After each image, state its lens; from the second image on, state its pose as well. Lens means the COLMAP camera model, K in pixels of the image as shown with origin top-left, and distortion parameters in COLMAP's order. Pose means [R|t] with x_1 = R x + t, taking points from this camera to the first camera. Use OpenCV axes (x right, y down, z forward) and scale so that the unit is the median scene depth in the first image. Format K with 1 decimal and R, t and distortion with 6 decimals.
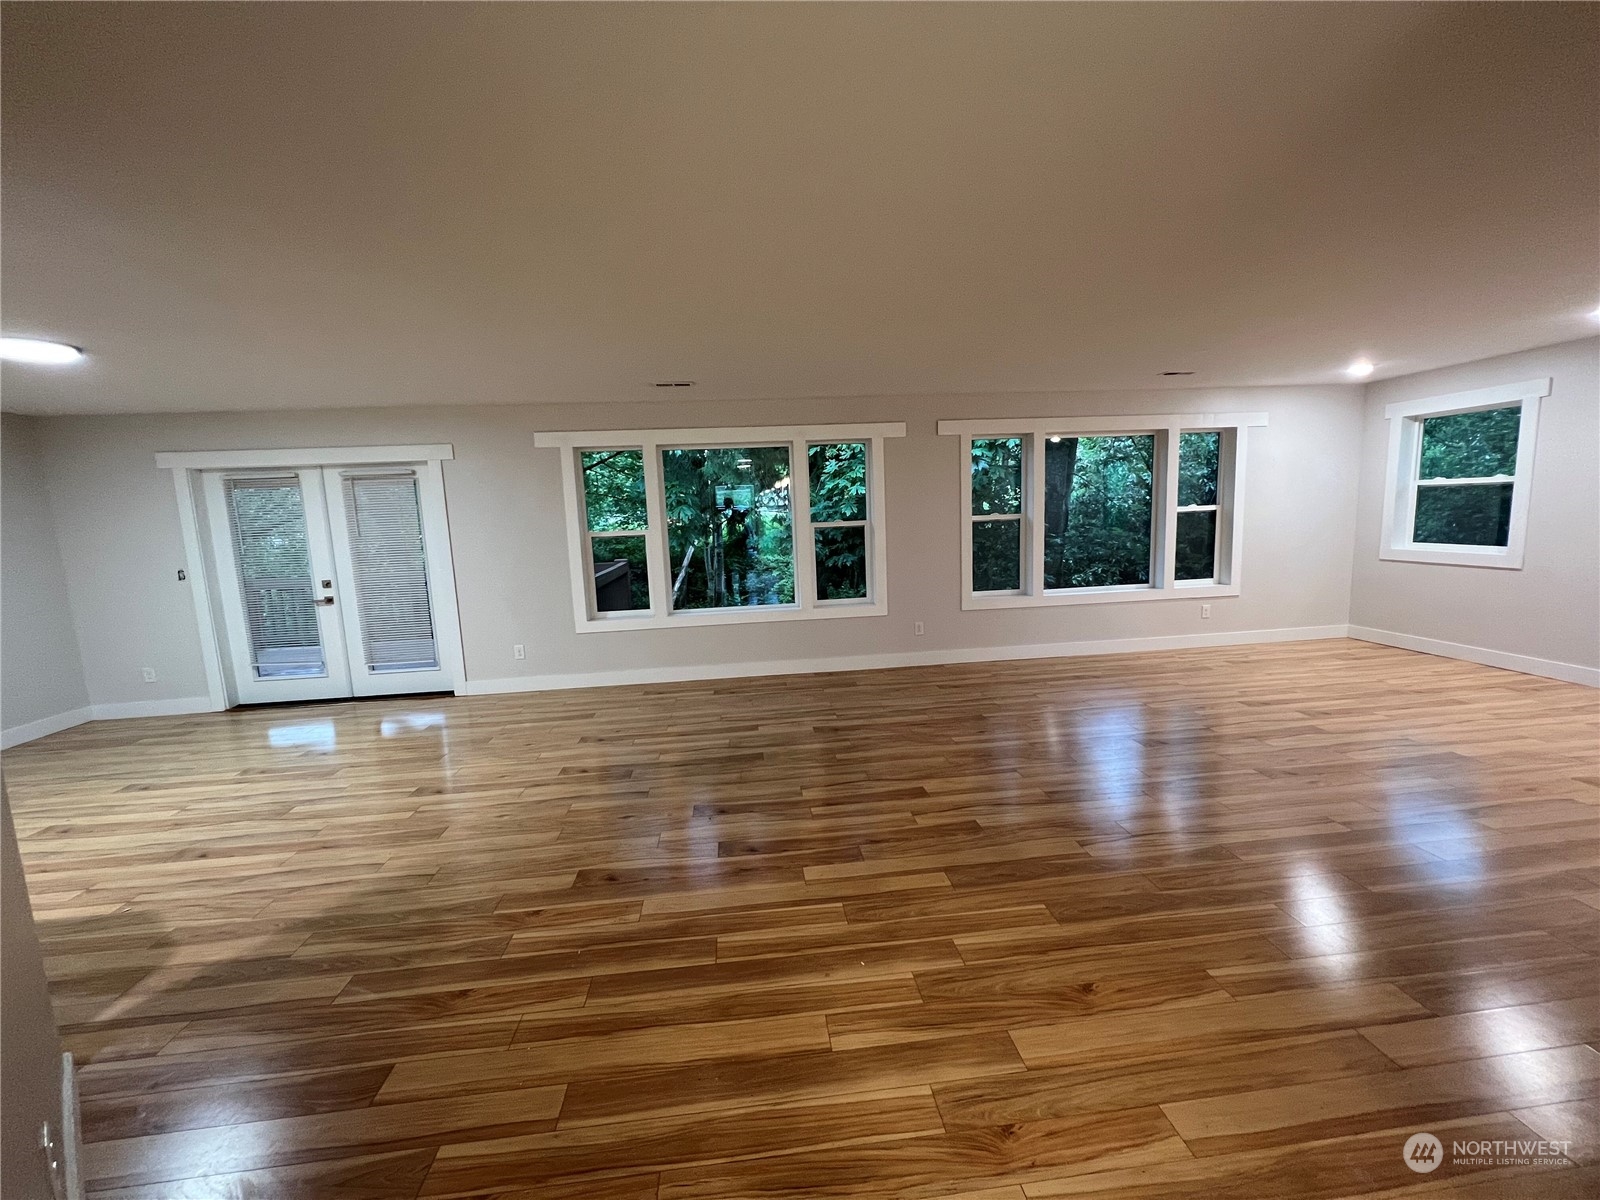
lens RADIAL K [[638.9, 0, 805.3], [0, 638.9, 600.9], [0, 0, 1]] dist [-0.000847, 0.000081]
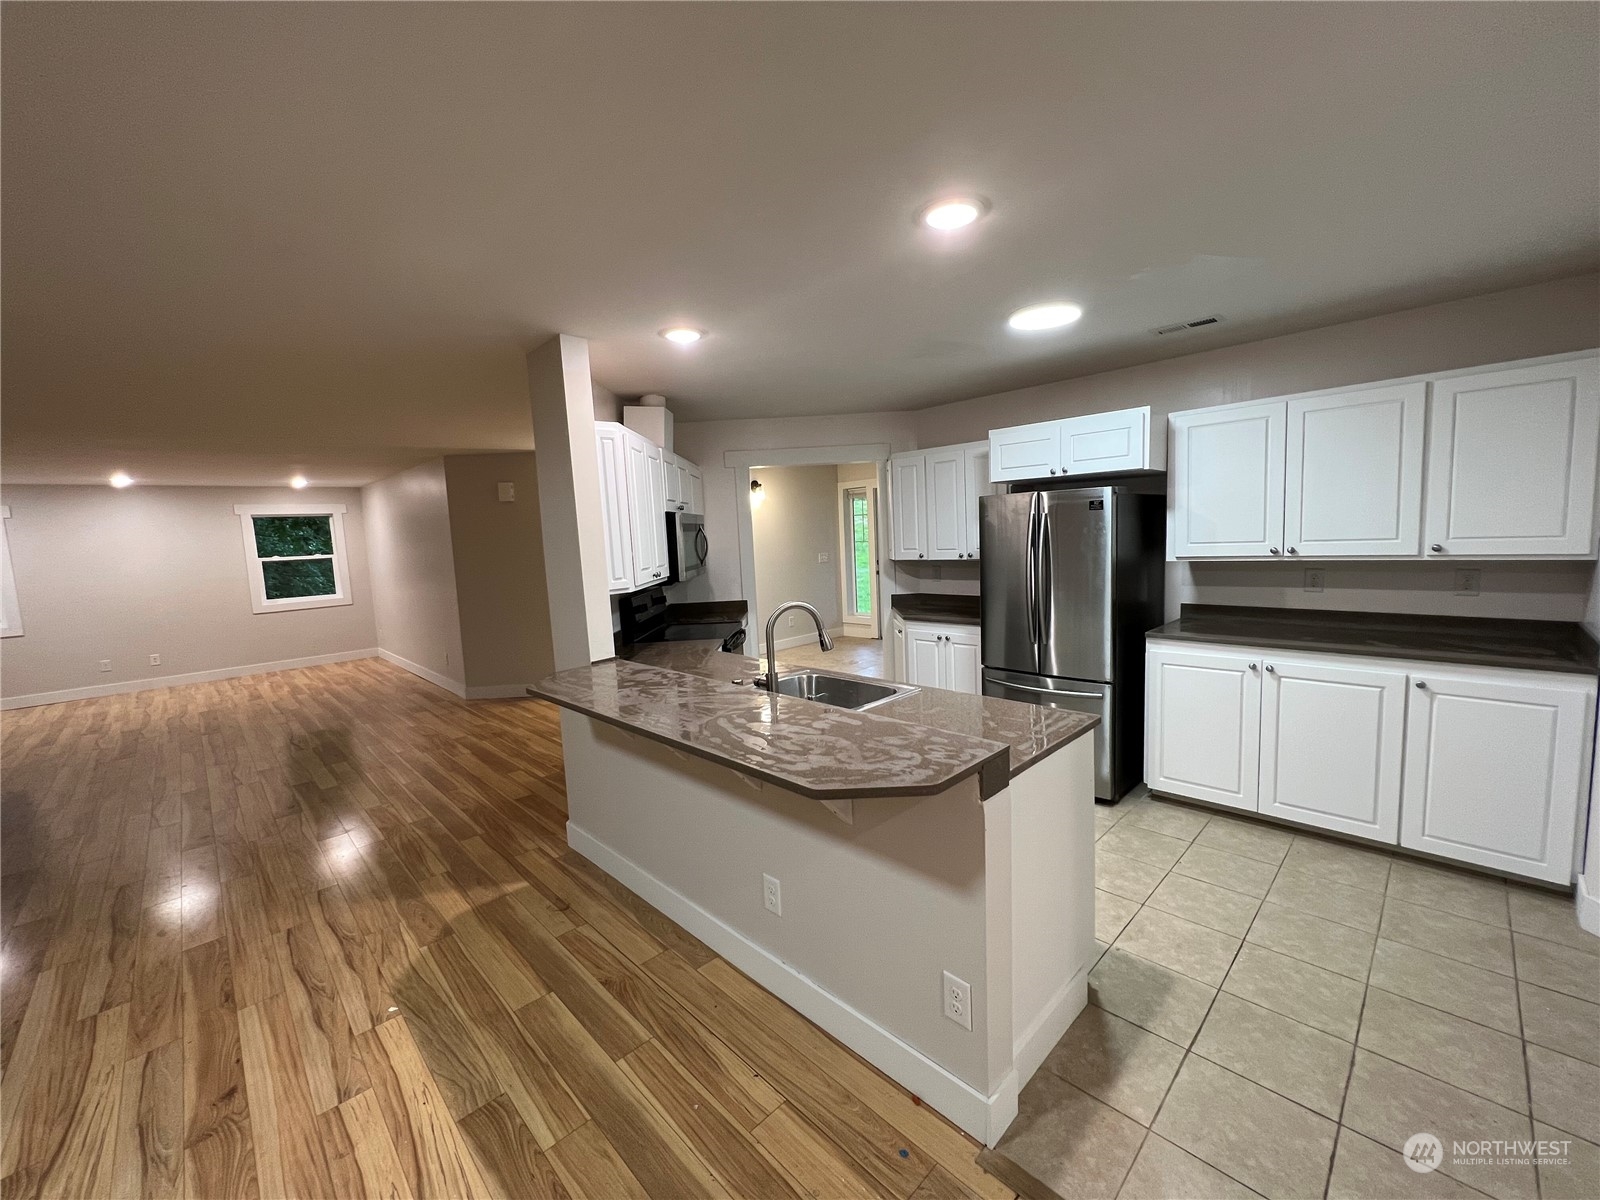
lens RADIAL K [[638.9, 0, 800.7], [0, 638.9, 595.4], [0, 0, 1]] dist [-0.000847, 0.000081]
pose [[-0.610763, -0.015963, 0.791652, -2.108422], [0.176896, 0.971777, 0.156071, -0.089620], [-0.771801, 0.235362, -0.590702, 0.973596]]
